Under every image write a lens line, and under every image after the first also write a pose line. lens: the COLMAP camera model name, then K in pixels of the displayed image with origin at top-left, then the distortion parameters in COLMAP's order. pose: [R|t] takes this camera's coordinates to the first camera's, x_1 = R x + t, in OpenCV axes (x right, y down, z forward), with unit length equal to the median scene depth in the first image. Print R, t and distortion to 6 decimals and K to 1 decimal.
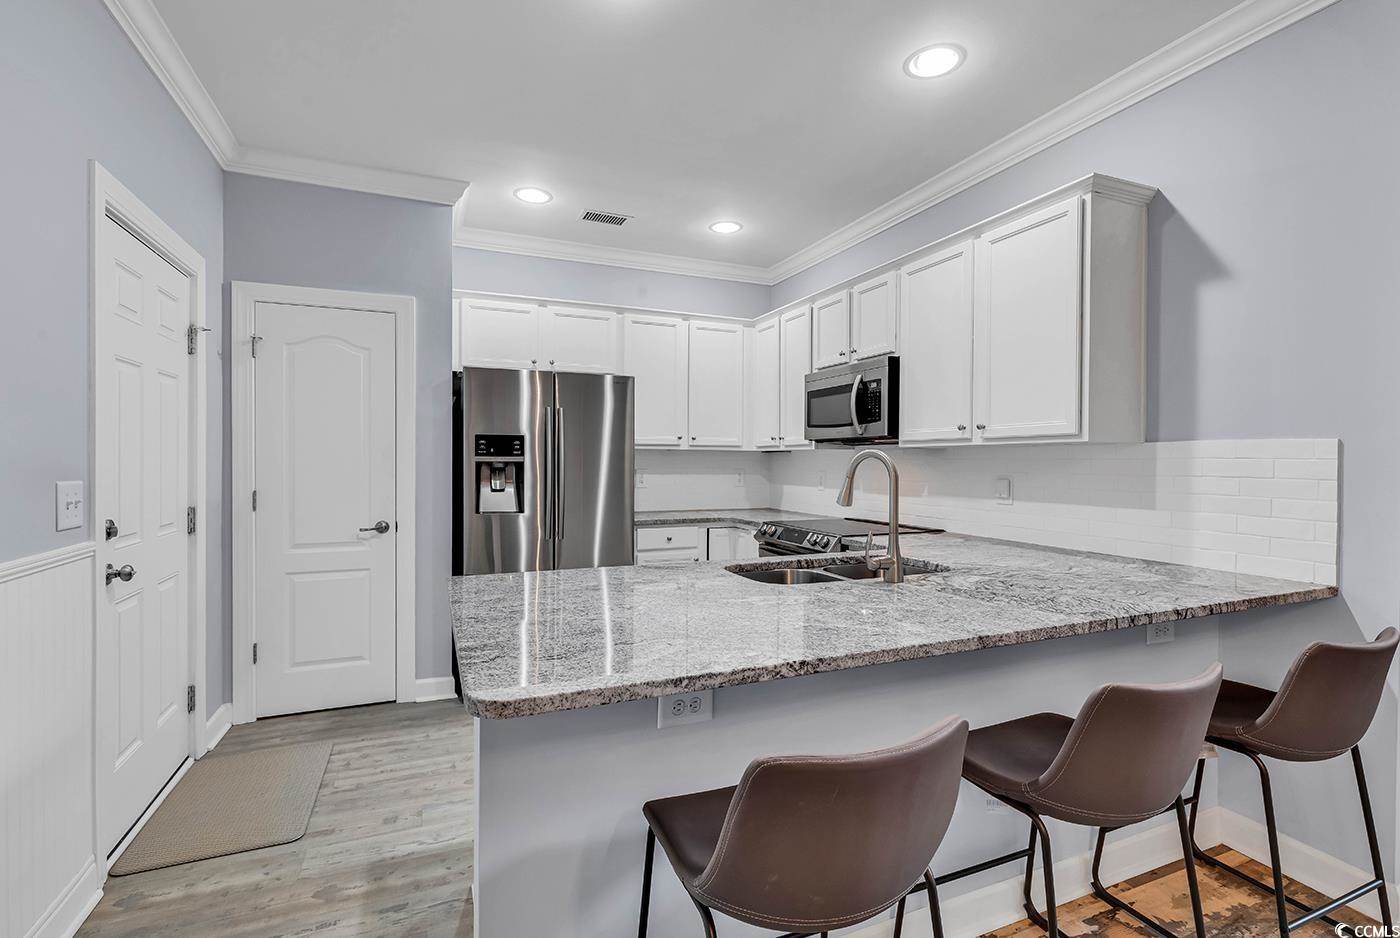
lens RADIAL K [[651.9, 0, 659.1], [0, 651.9, 465.5], [0, 0, 1]] dist [-0.001044, -0.000249]
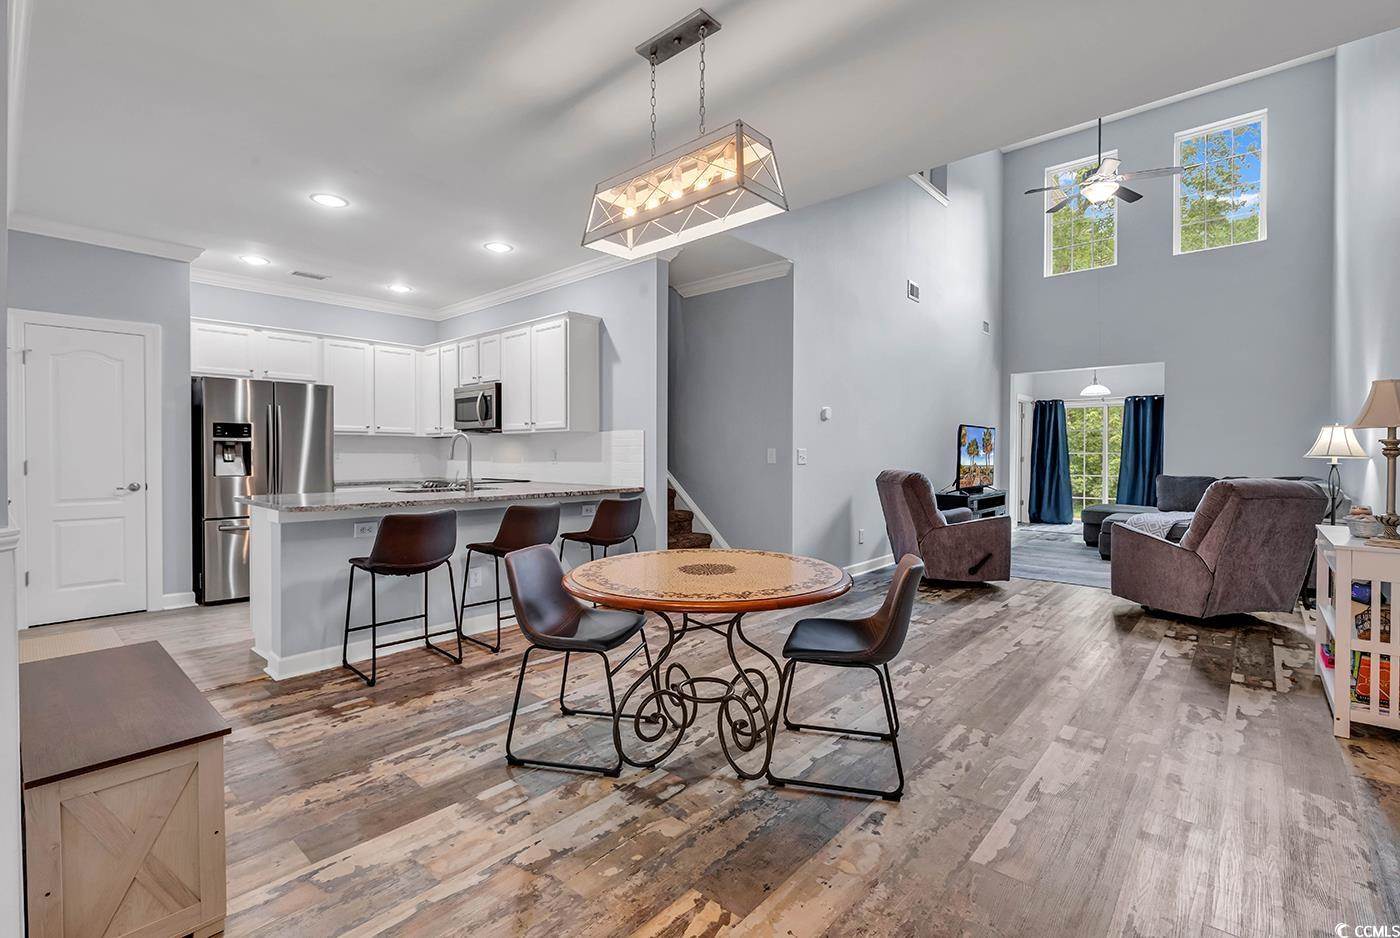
lens RADIAL K [[693.3, 0, 699.6], [0, 693.3, 463.8], [0, 0, 1]] dist [-0.005124, -0.000473]
pose [[0.892107, -0.009323, 0.451728, -0.007926], [0.006425, 0.999948, 0.007948, 0.039540], [-0.451779, -0.004188, 0.892120, -0.873065]]
